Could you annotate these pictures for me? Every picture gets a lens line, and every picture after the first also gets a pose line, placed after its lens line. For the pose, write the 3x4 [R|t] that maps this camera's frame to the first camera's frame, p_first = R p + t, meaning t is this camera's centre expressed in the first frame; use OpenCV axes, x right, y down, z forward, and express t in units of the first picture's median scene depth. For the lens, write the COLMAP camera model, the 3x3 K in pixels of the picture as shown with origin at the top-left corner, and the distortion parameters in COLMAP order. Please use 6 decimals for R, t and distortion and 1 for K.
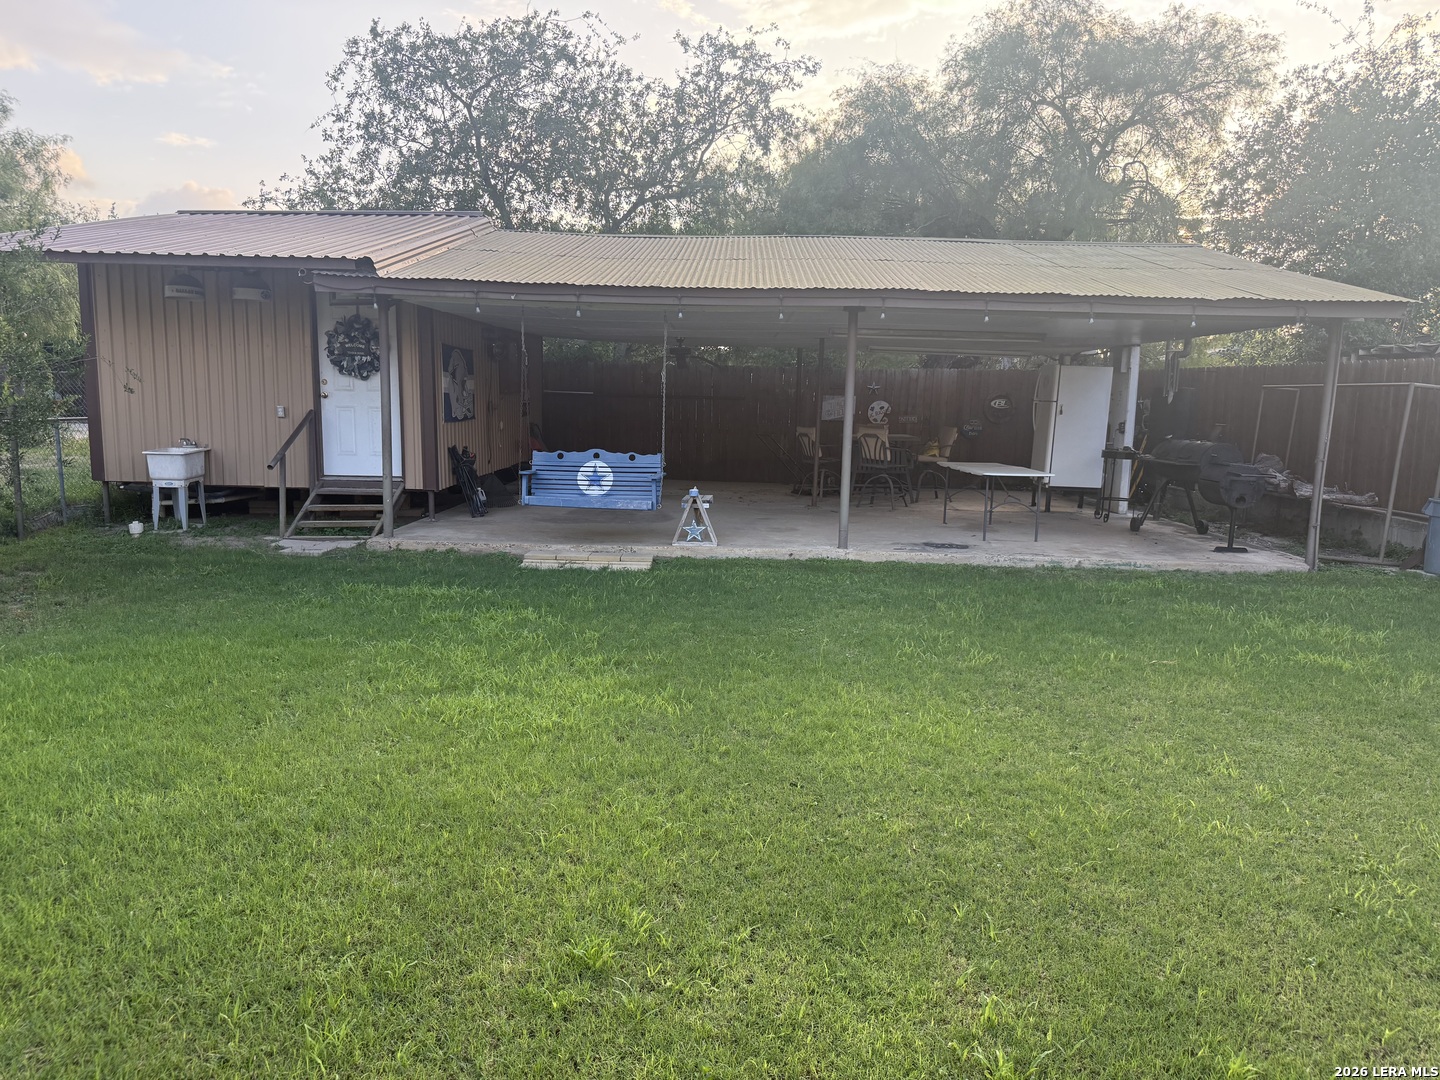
lens RADIAL K [[1007.0, 0, 720.0], [0, 1007.0, 540.0], [0, 0, 1]] dist [0.160022, -0.310383]
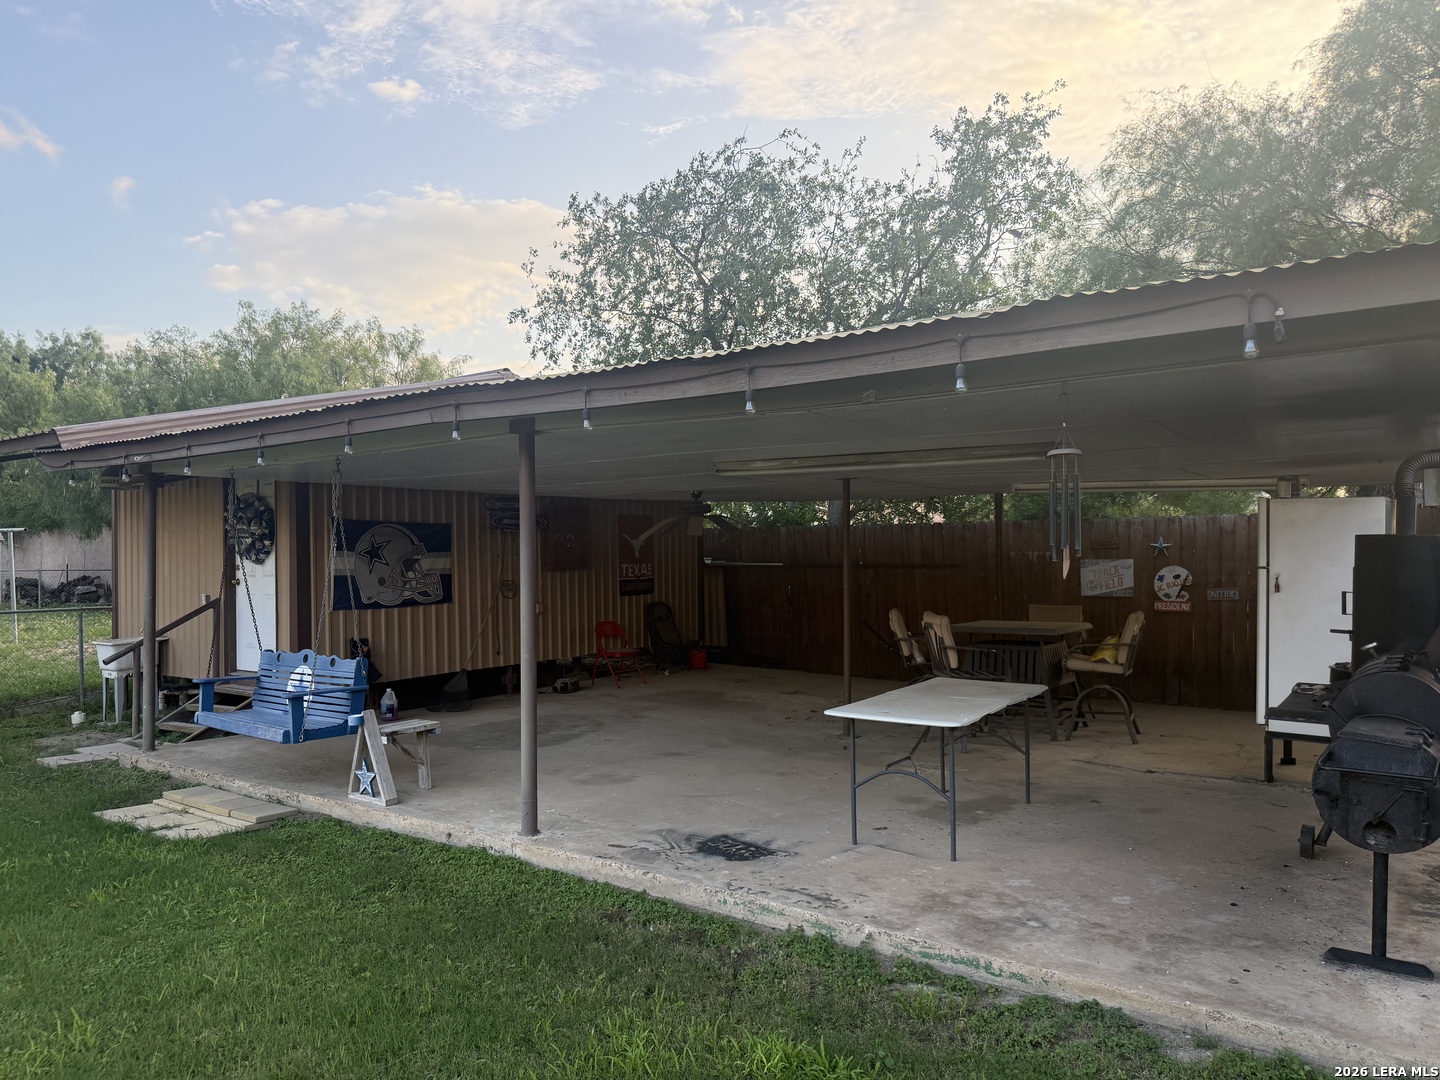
lens RADIAL K [[1007.0, 0, 720.0], [0, 1007.0, 540.0], [0, 0, 1]] dist [0.160022, -0.310383]
pose [[0.813598, -0.037903, -0.580191, 0.526504], [-0.057722, 0.987678, -0.145467, -0.074345], [0.578555, 0.151842, 0.801385, 0.544052]]
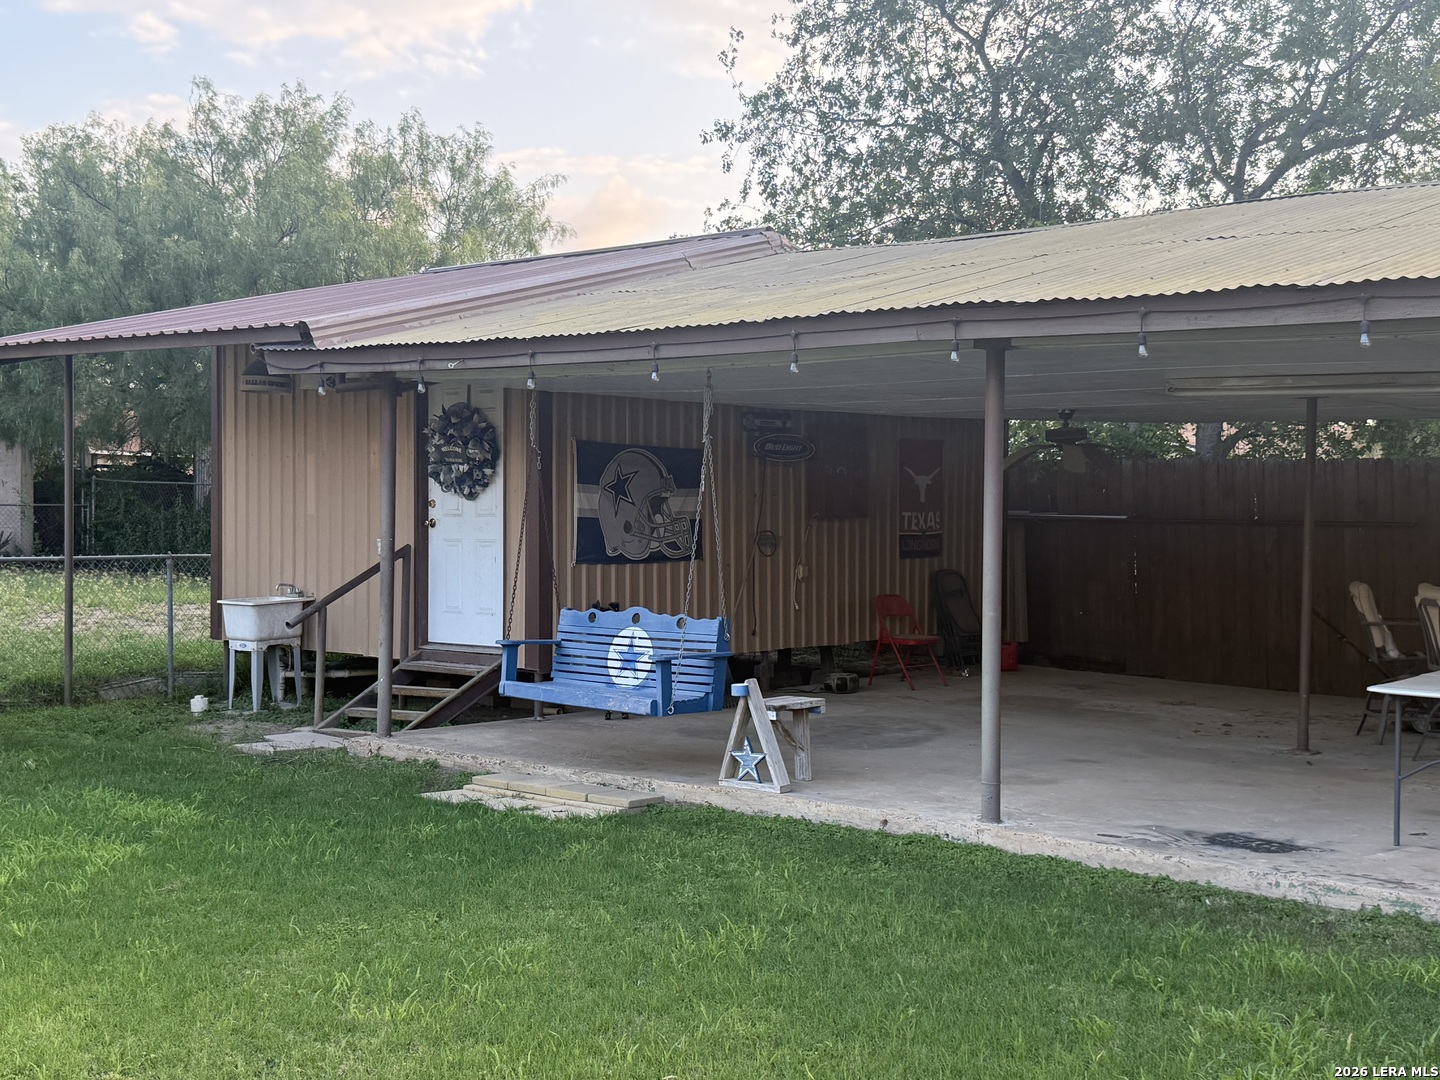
lens RADIAL K [[1843.9, 0, 704.8], [0, 1843.9, 540.1], [0, 0, 1]] dist [0.192701, -0.429519]
pose [[0.773976, -0.000017, -0.633214, 0.556036], [-0.086605, 0.990600, -0.105884, -0.018250], [0.627264, 0.136791, 0.766700, 0.194881]]
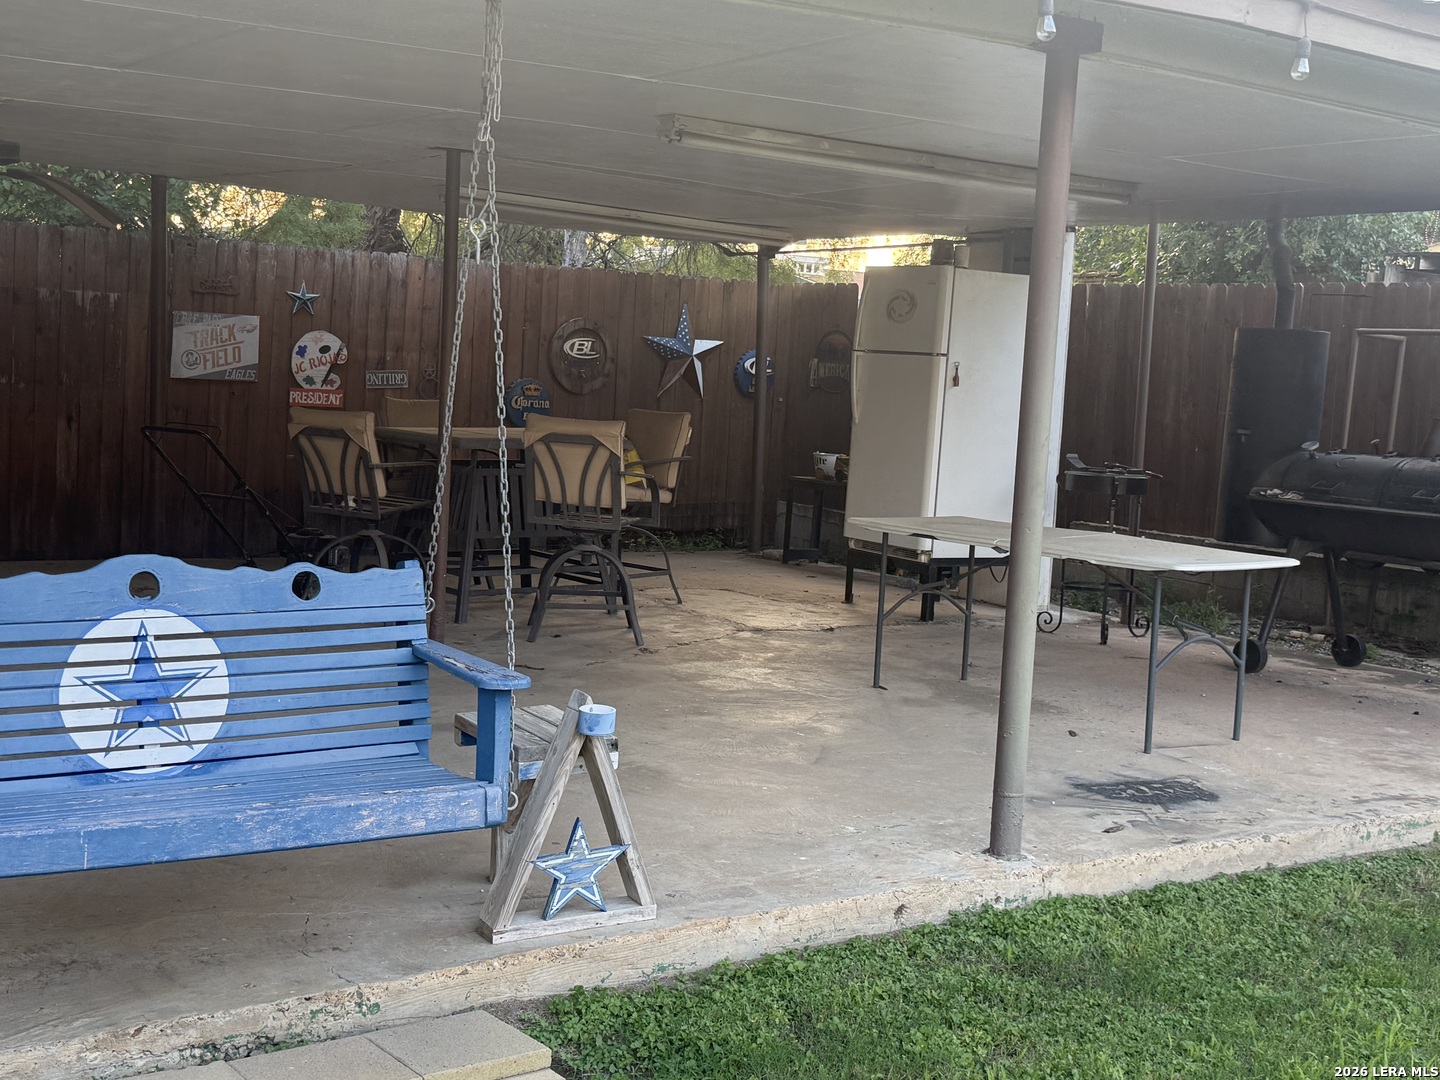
lens RADIAL K [[1854.3, 0, 720.0], [0, 1854.3, 540.0], [0, 0, 1]] dist [0.255349, -0.693653]
pose [[0.810220, -0.042089, 0.584613, -0.247312], [0.054137, 0.998529, -0.003140, -0.081683], [-0.583621, 0.034193, 0.811306, 0.574019]]
